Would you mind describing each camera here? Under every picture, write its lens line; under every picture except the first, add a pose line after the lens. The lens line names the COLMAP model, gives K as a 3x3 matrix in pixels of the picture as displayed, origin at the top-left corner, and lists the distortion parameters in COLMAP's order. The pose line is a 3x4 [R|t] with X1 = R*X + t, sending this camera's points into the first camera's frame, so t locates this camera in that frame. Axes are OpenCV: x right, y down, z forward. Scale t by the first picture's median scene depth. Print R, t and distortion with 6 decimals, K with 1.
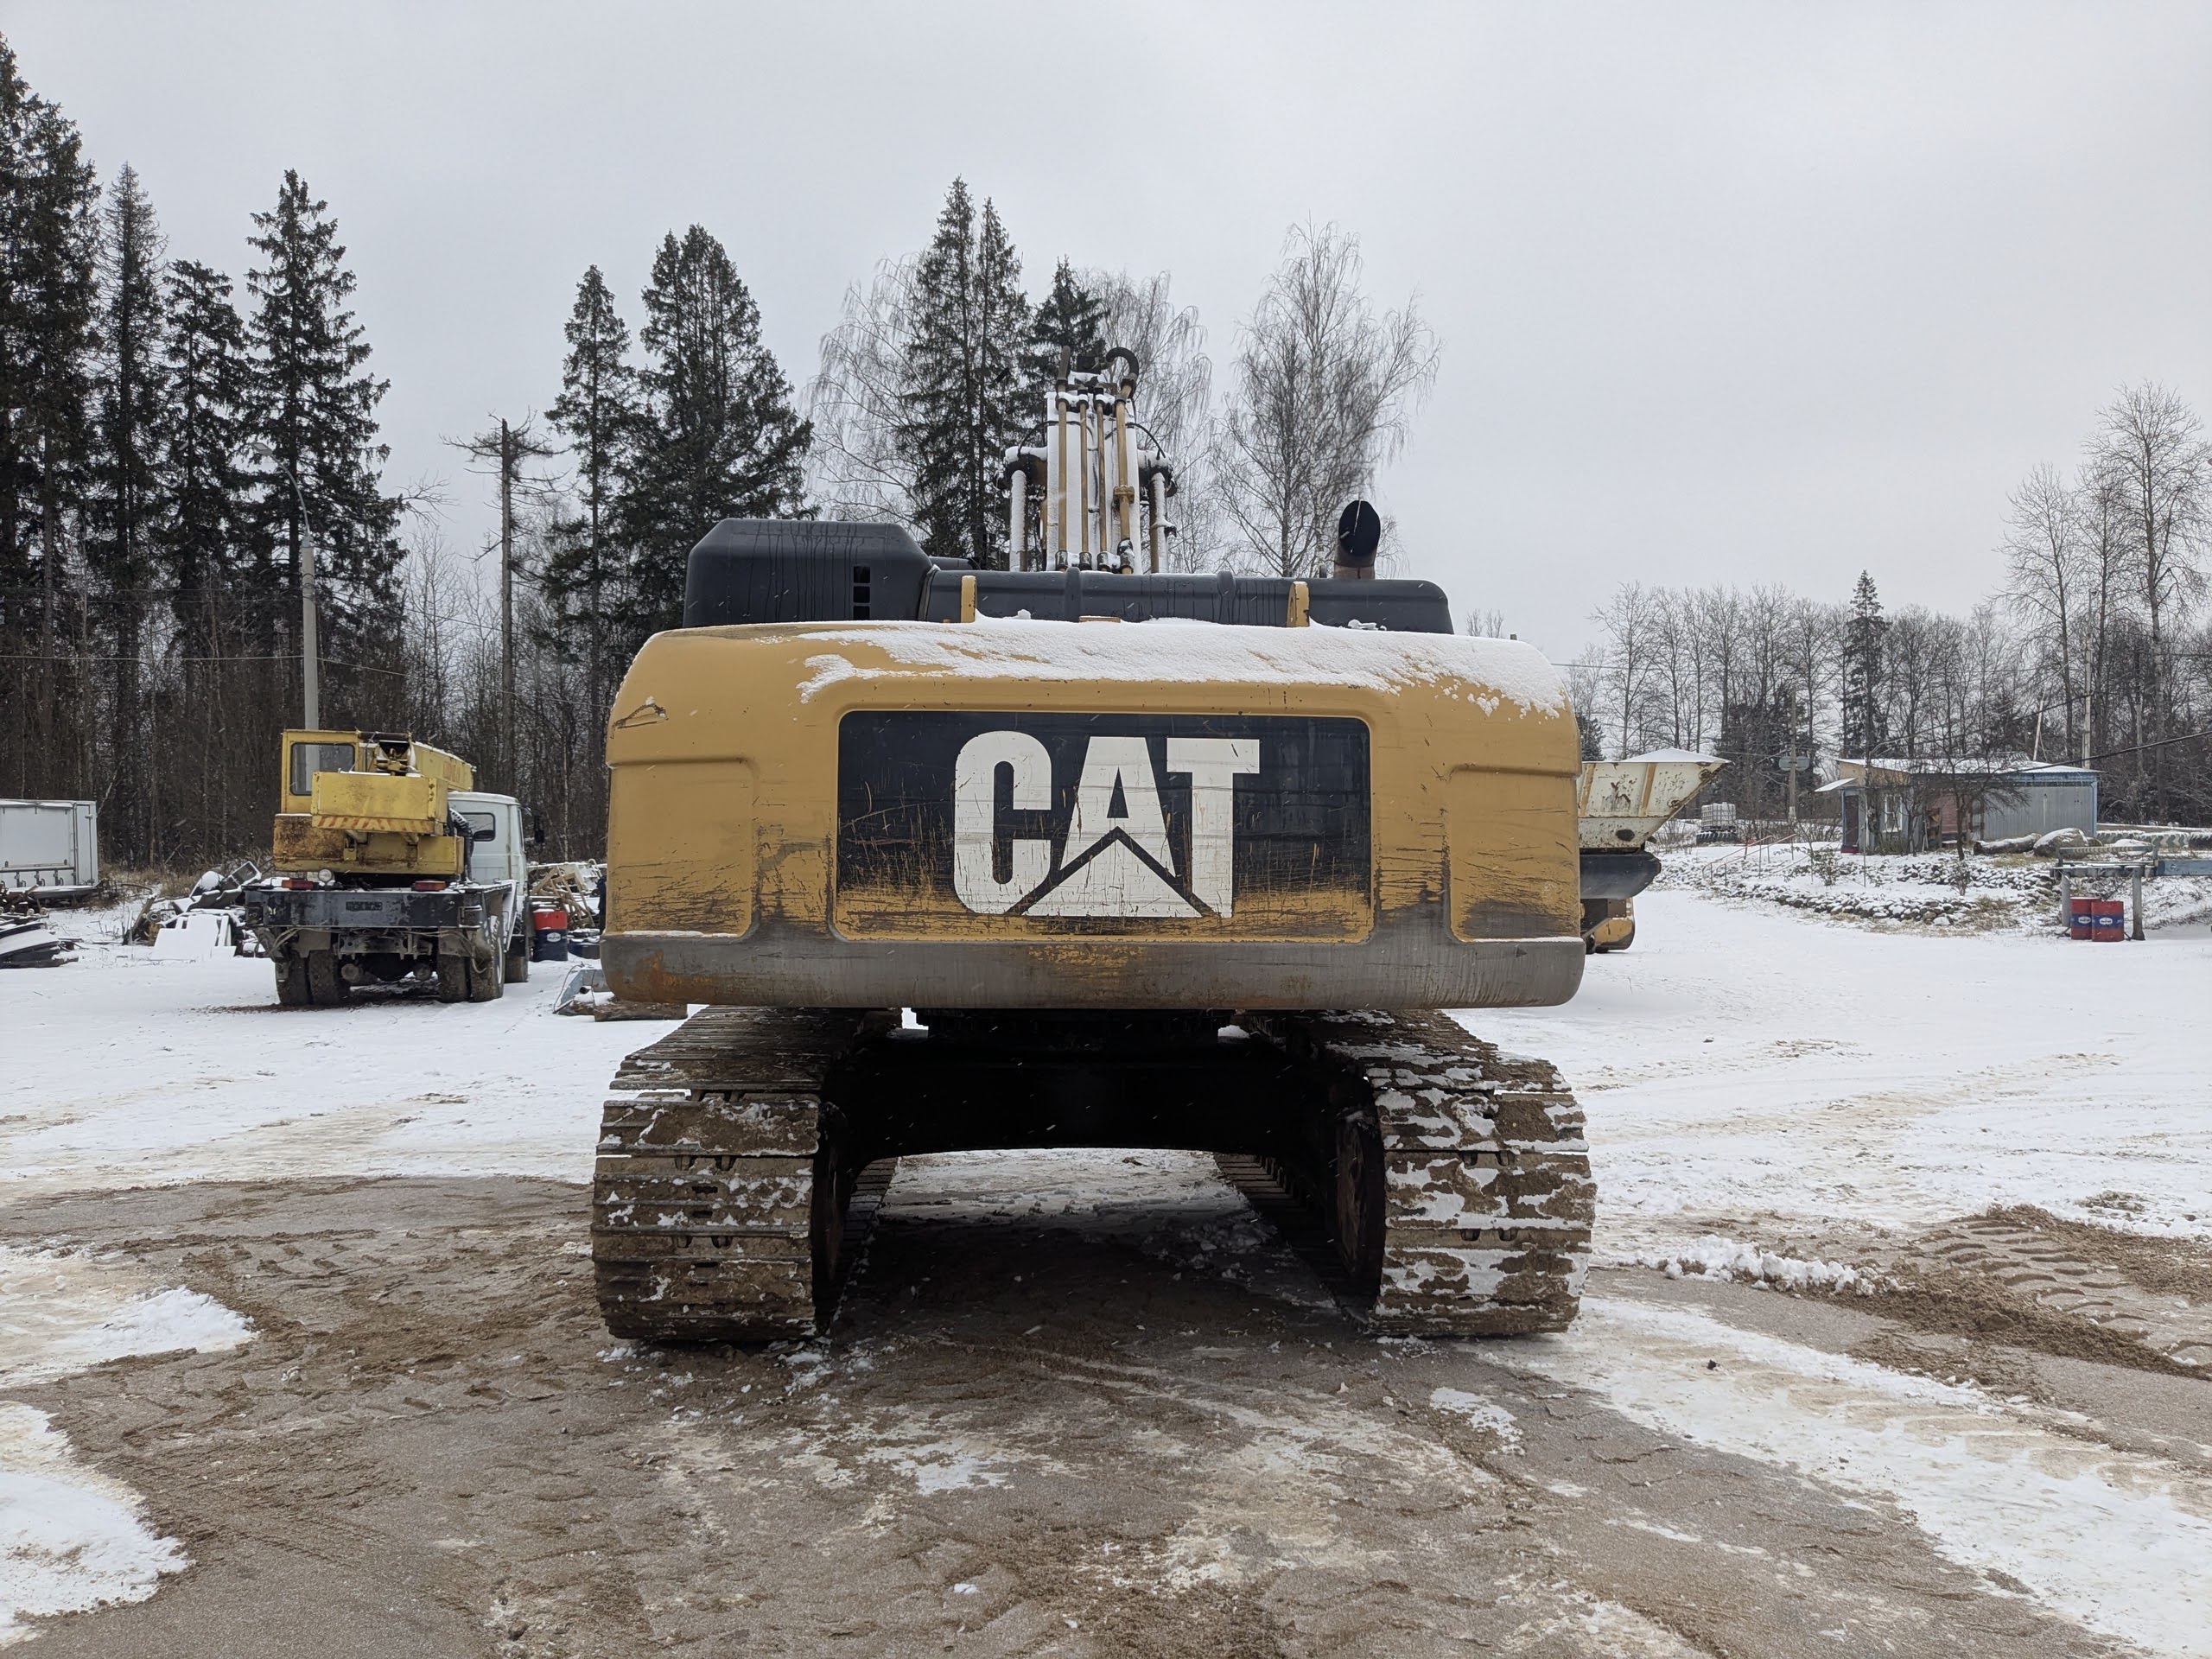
lens RADIAL K [[1732.8, 0, 1137.4], [0, 1732.8, 854.5], [0, 0, 1]] dist [0.049002, -0.066265]
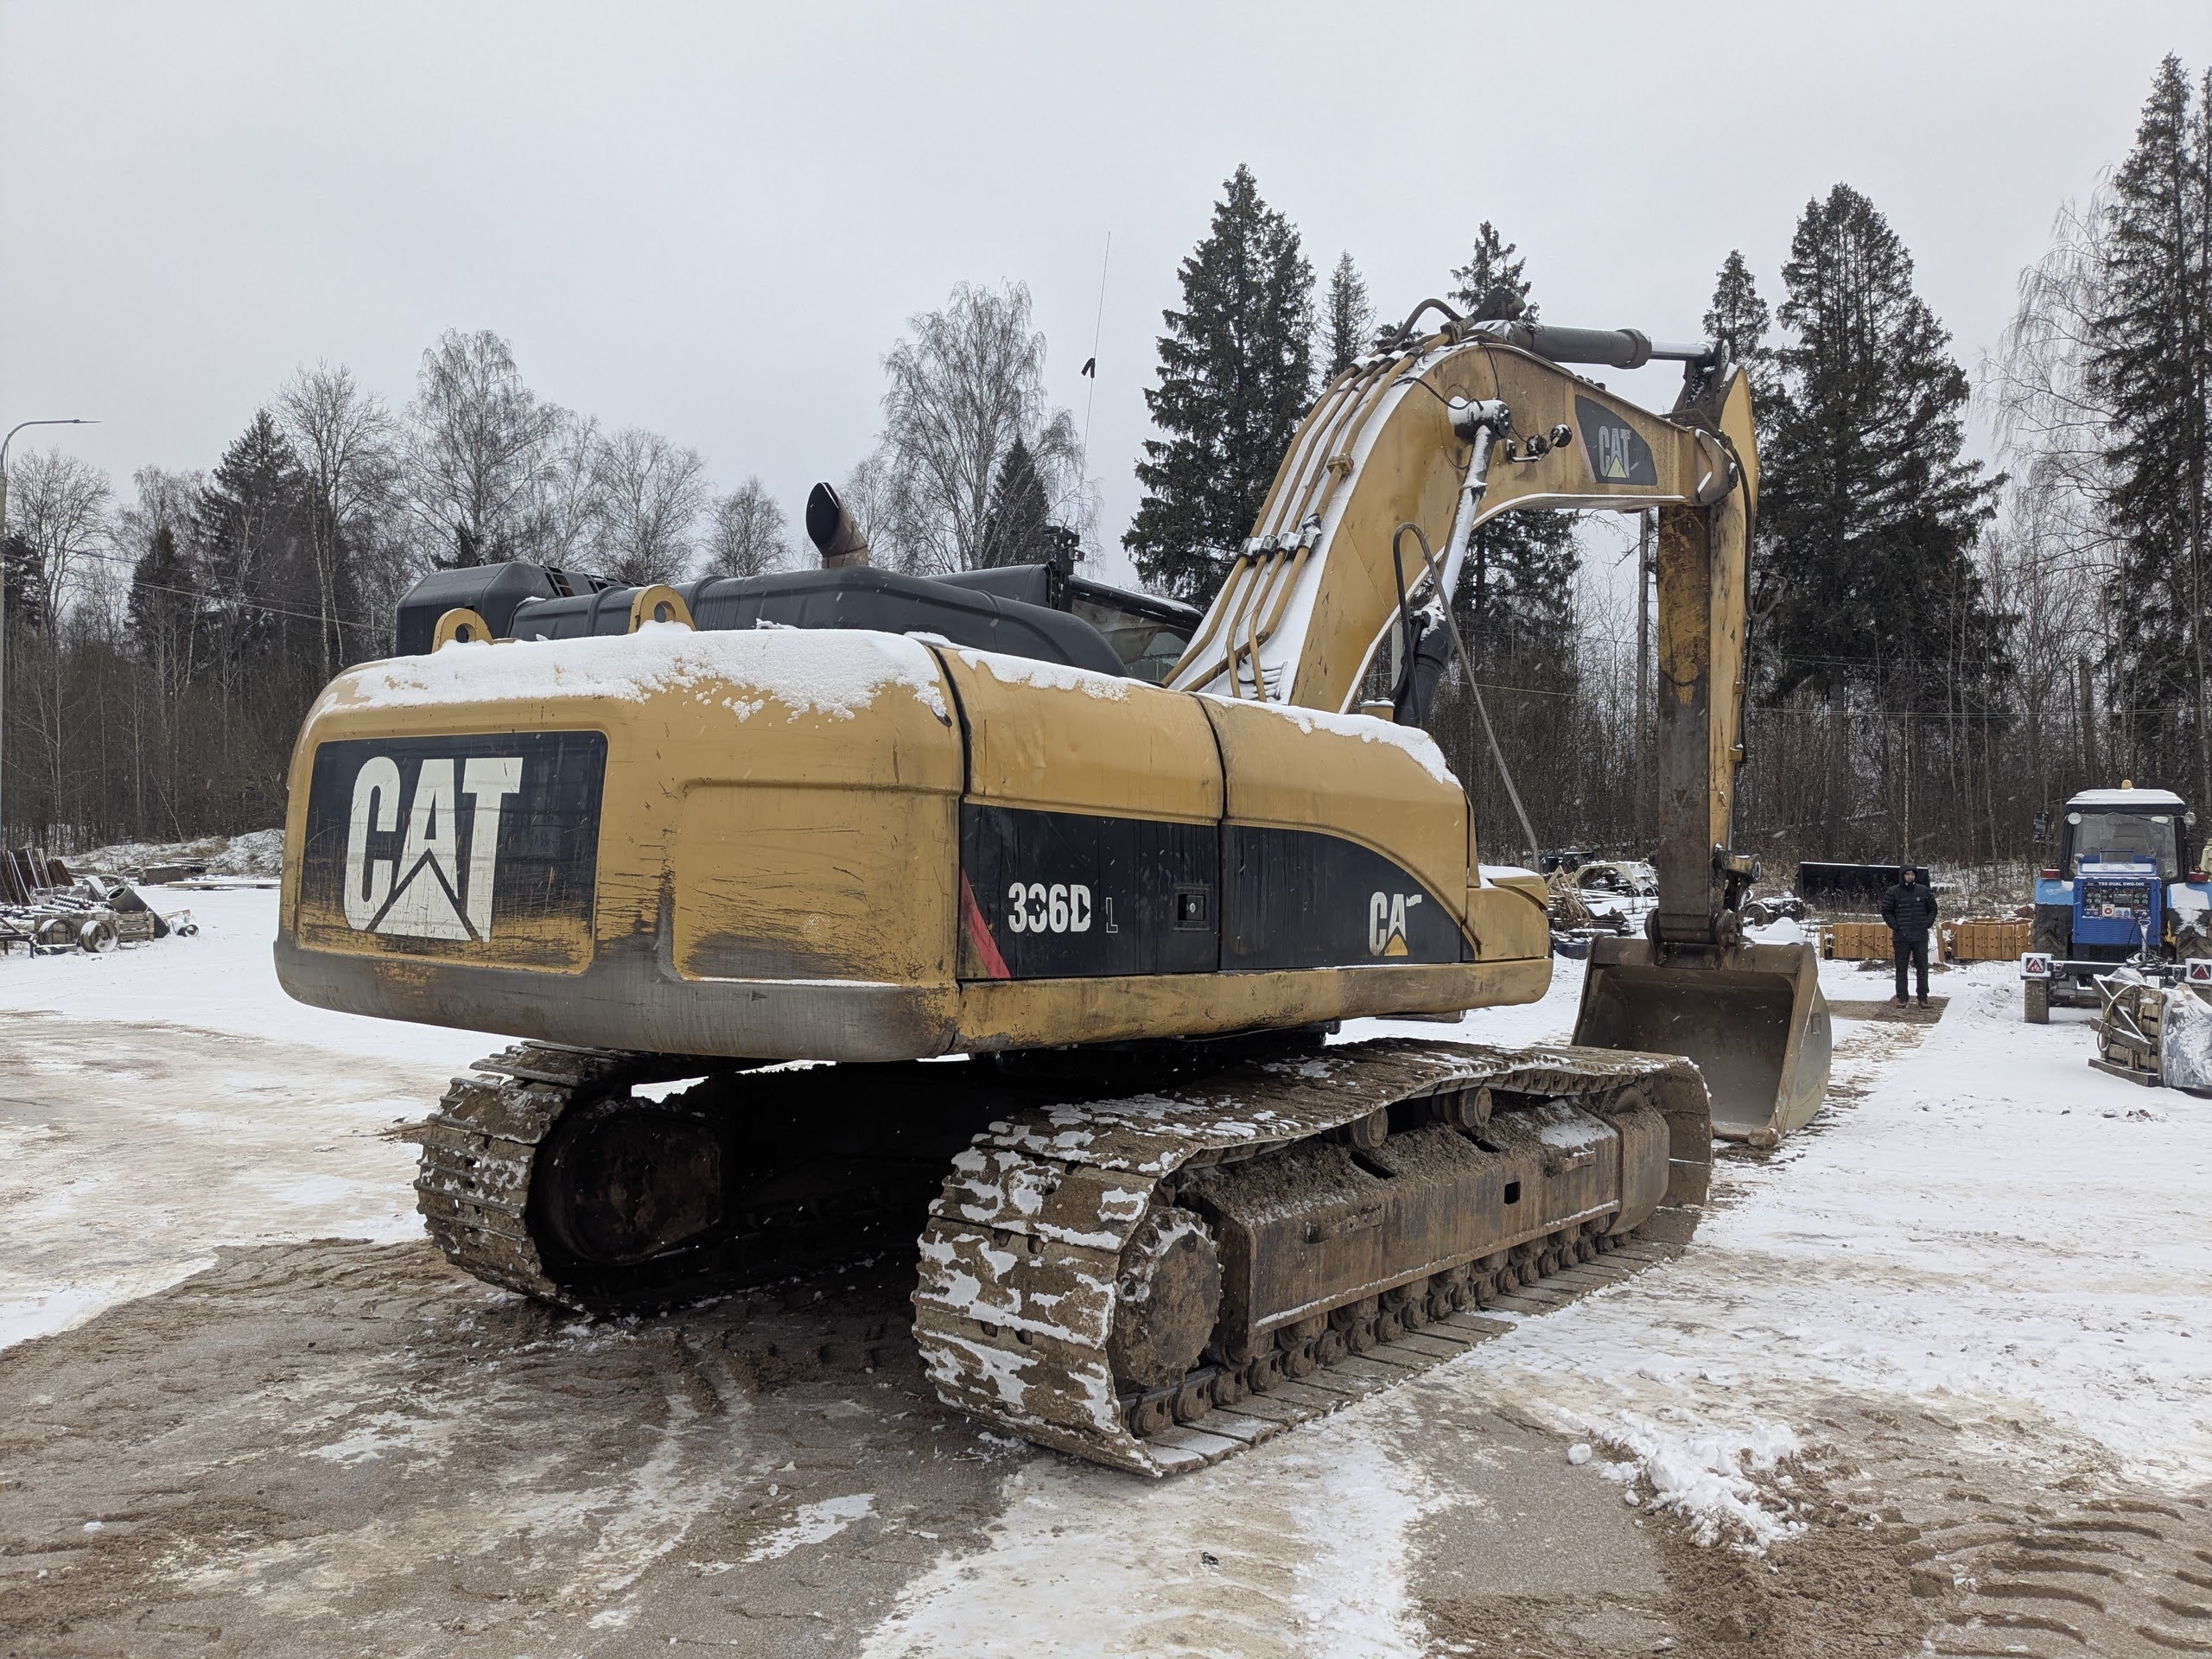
lens RADIAL K [[1732.8, 0, 1115.2], [0, 1732.8, 848.1], [0, 0, 1]] dist [0.049002, -0.066265]
pose [[0.762860, 0.005353, -0.646542, 0.783464], [-0.006370, 0.999979, 0.000764, -0.015844], [0.646533, 0.003536, 0.762878, 0.394556]]
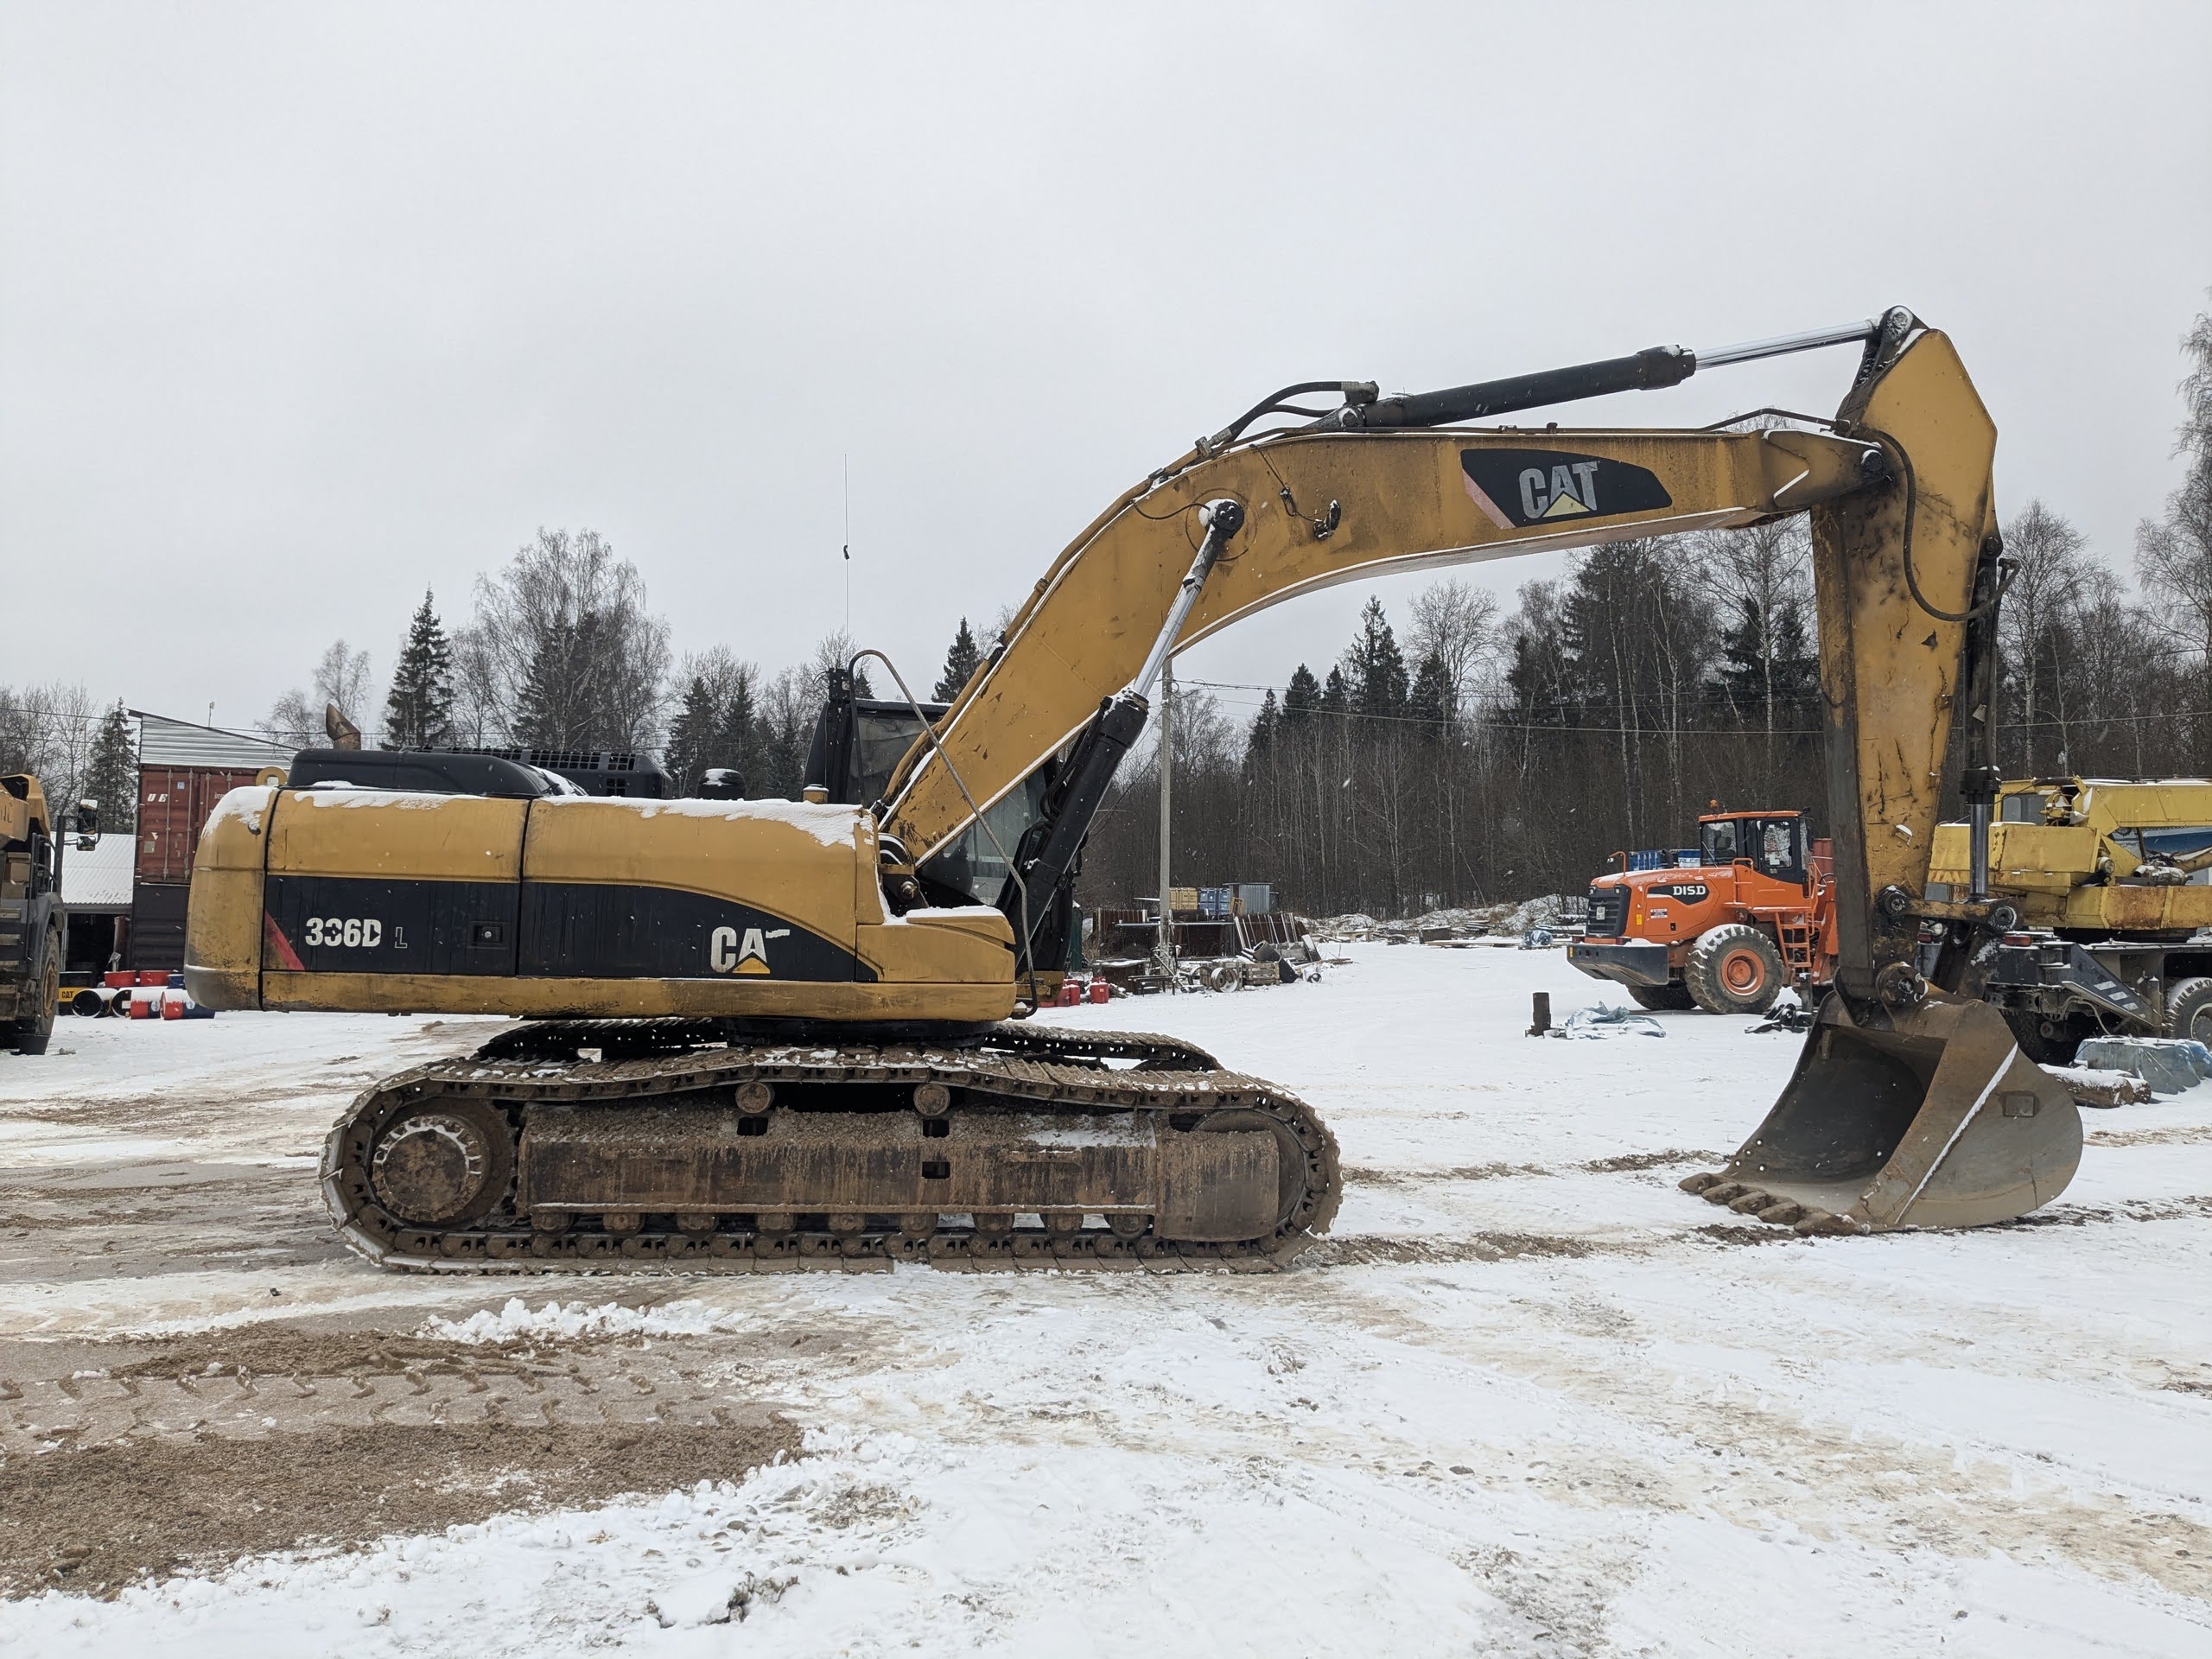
lens RADIAL K [[1732.8, 0, 1116.8], [0, 1732.8, 825.7], [0, 0, 1]] dist [0.049002, -0.066265]
pose [[0.073818, -0.048590, -0.996087, 1.713106], [0.004764, 0.998818, -0.048370, -0.002582], [0.997260, -0.001175, 0.073963, 1.507337]]
